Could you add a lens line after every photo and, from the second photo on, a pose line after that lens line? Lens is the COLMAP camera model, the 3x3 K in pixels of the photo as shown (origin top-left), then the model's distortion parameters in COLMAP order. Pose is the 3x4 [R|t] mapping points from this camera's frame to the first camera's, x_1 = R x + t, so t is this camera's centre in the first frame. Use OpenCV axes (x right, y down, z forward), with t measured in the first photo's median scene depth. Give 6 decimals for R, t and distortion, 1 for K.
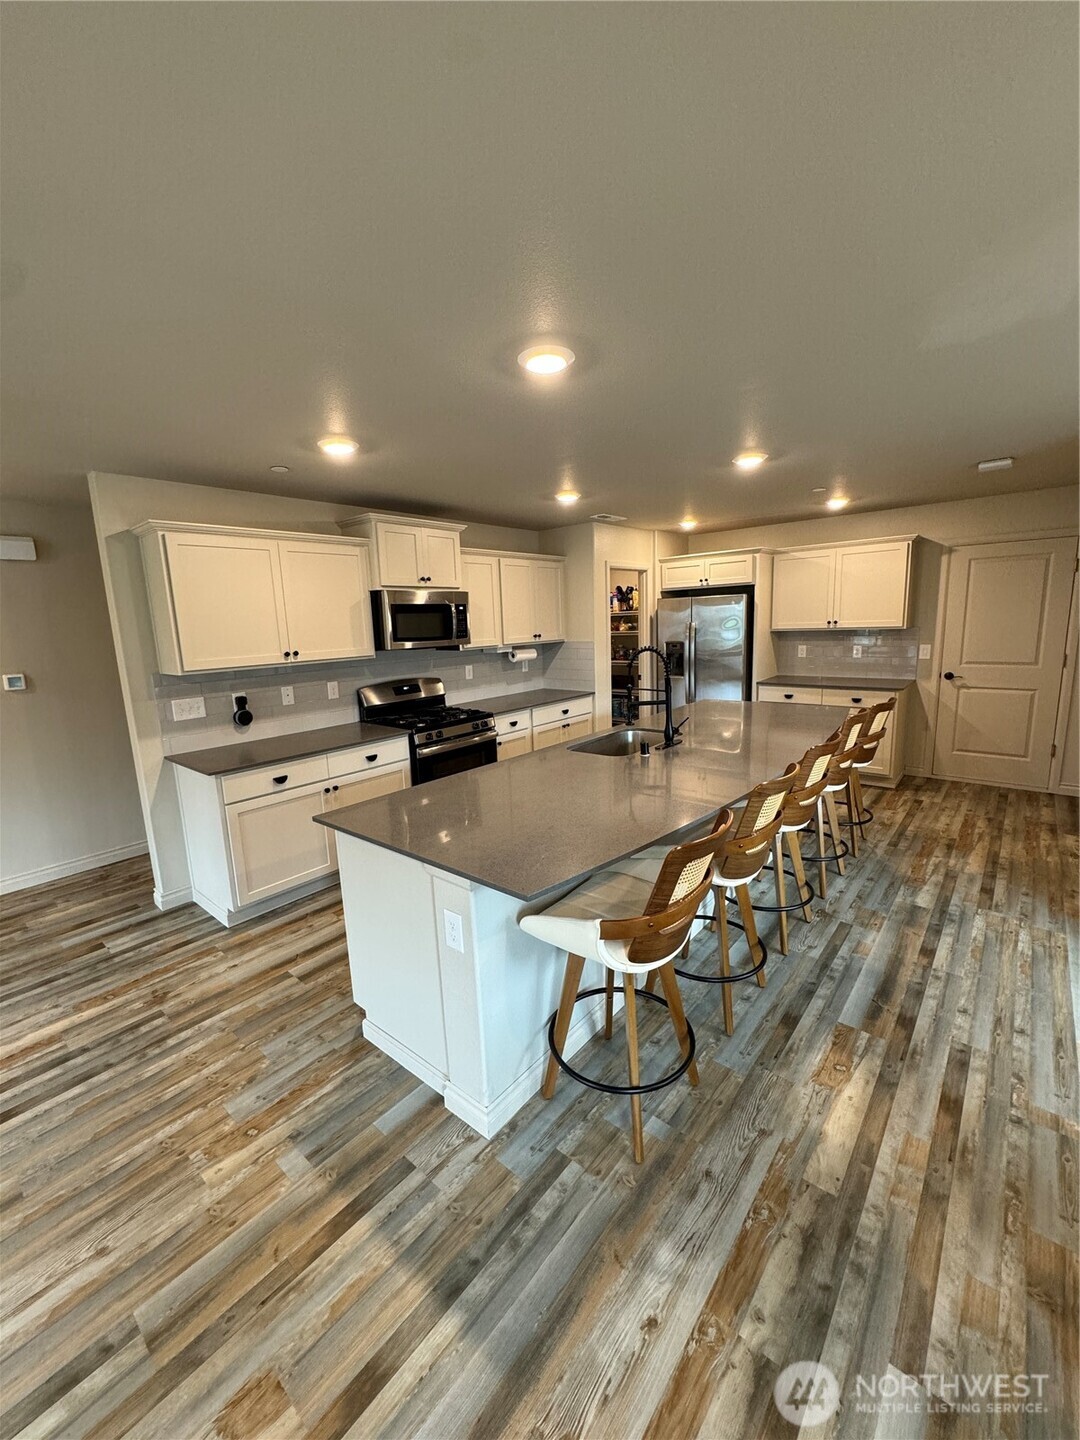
lens RADIAL K [[573.2, 0, 541.1], [0, 573.2, 718.7], [0, 0, 1]] dist [-0.002732, 0.000457]
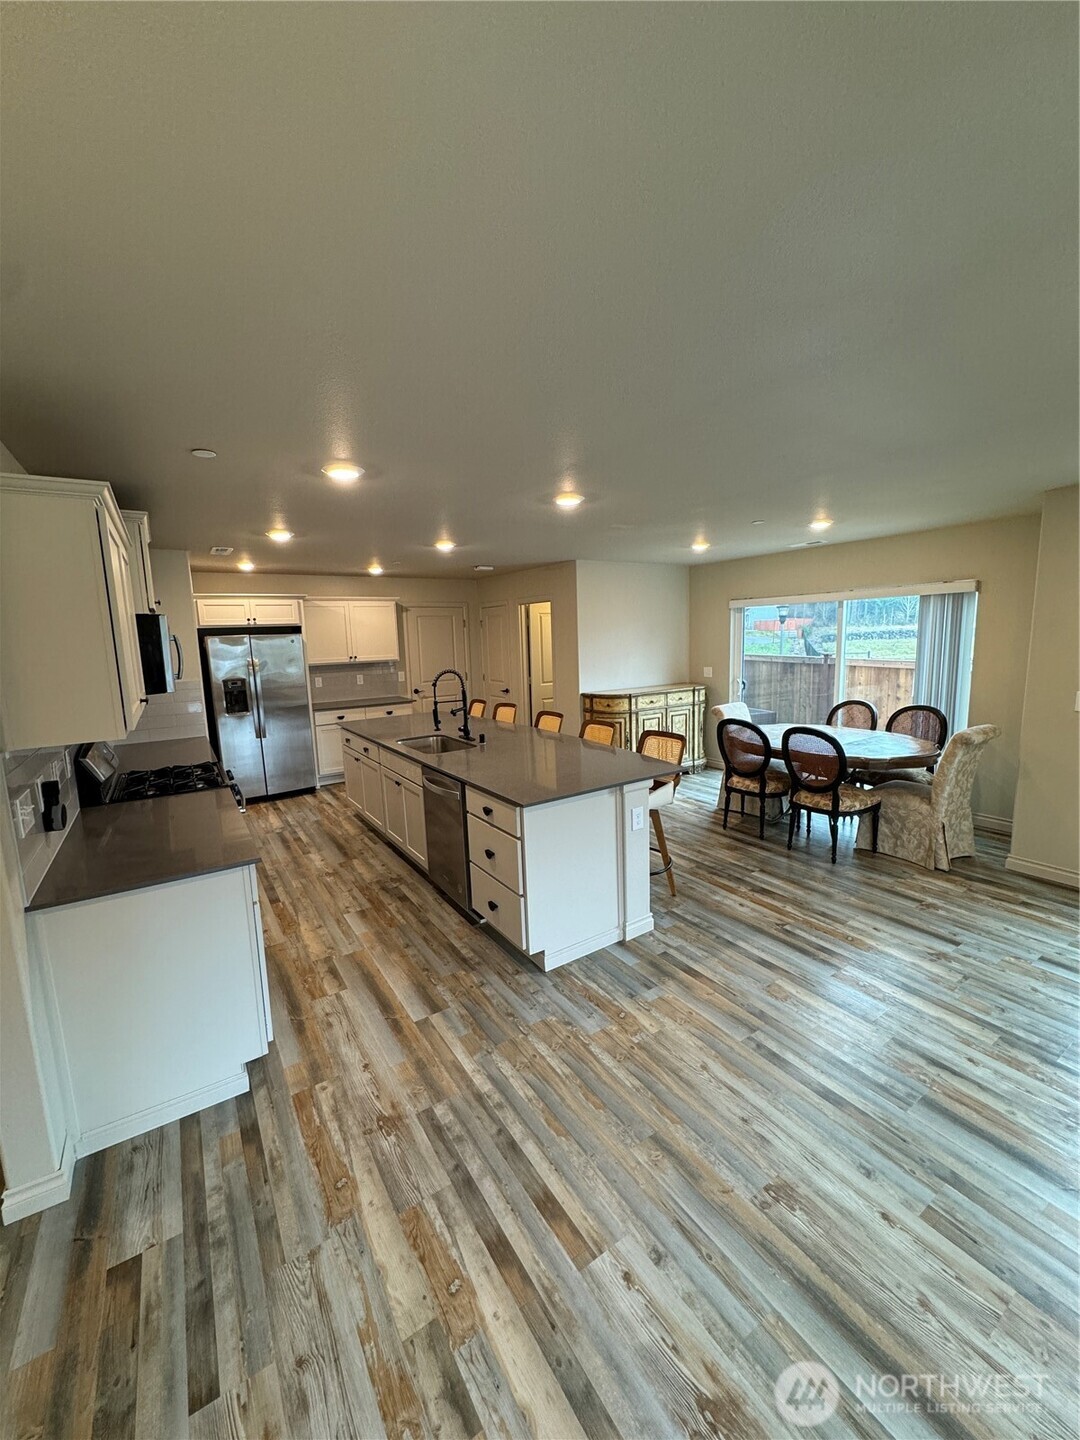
lens RADIAL K [[573.2, 0, 541.1], [0, 573.2, 718.7], [0, 0, 1]] dist [-0.002732, 0.000457]
pose [[0.286629, -0.110331, 0.951668, -1.298449], [0.183362, 0.981301, 0.058541, -0.062285], [-0.940331, 0.157721, 0.301499, 0.481068]]
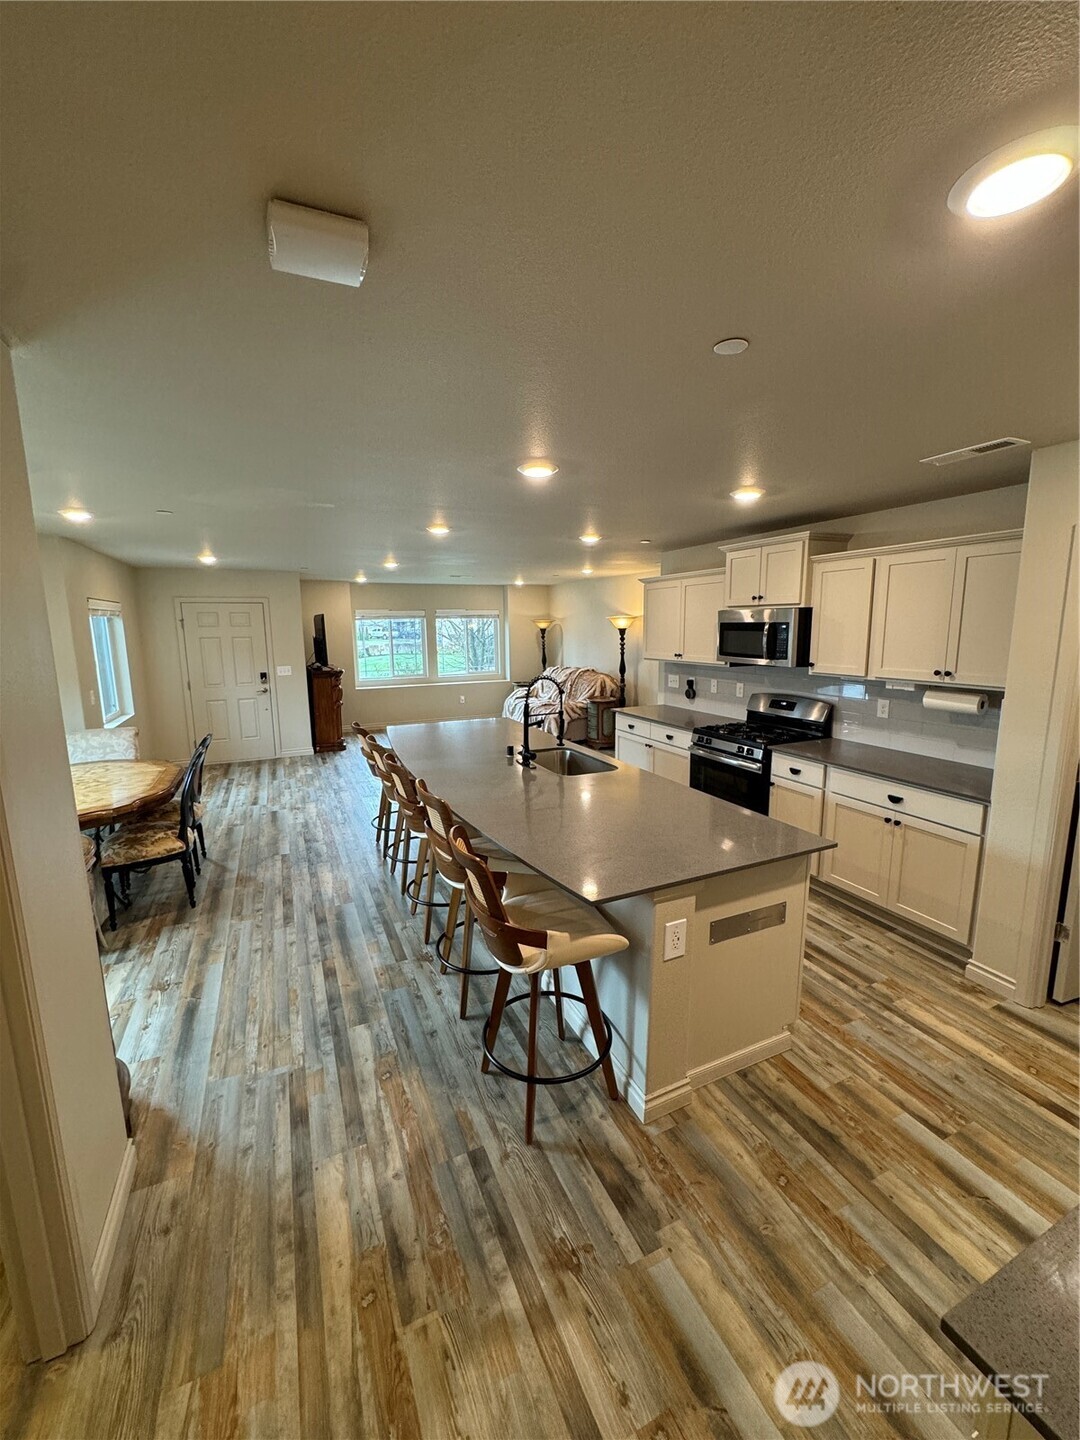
lens RADIAL K [[573.2, 0, 541.1], [0, 573.2, 718.7], [0, 0, 1]] dist [-0.002732, 0.000457]
pose [[-0.420459, 0.189299, -0.887344, 1.446740], [-0.128183, 0.955791, 0.264638, -0.413315], [0.898211, 0.225012, -0.377606, 1.742408]]
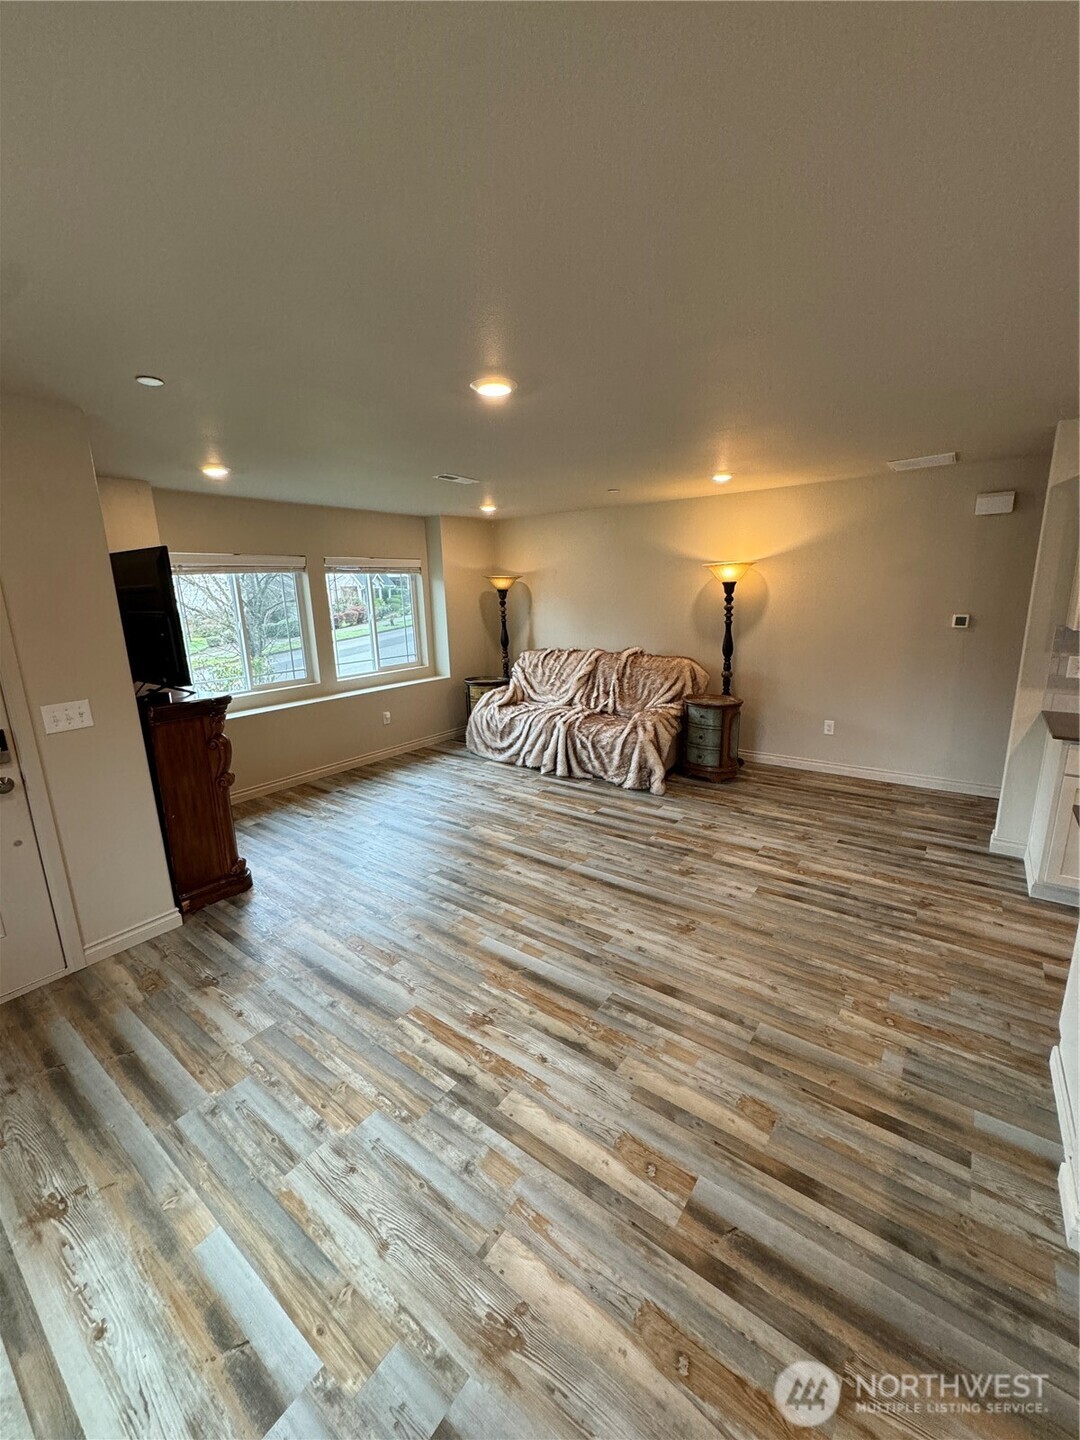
lens RADIAL K [[573.2, 0, 541.1], [0, 573.2, 718.7], [0, 0, 1]] dist [-0.002732, 0.000457]
pose [[0.063793, 0.255185, -0.964786, 0.315137], [-0.146119, 0.958724, 0.243920, -0.045510], [0.987208, 0.125413, 0.098447, 0.067100]]
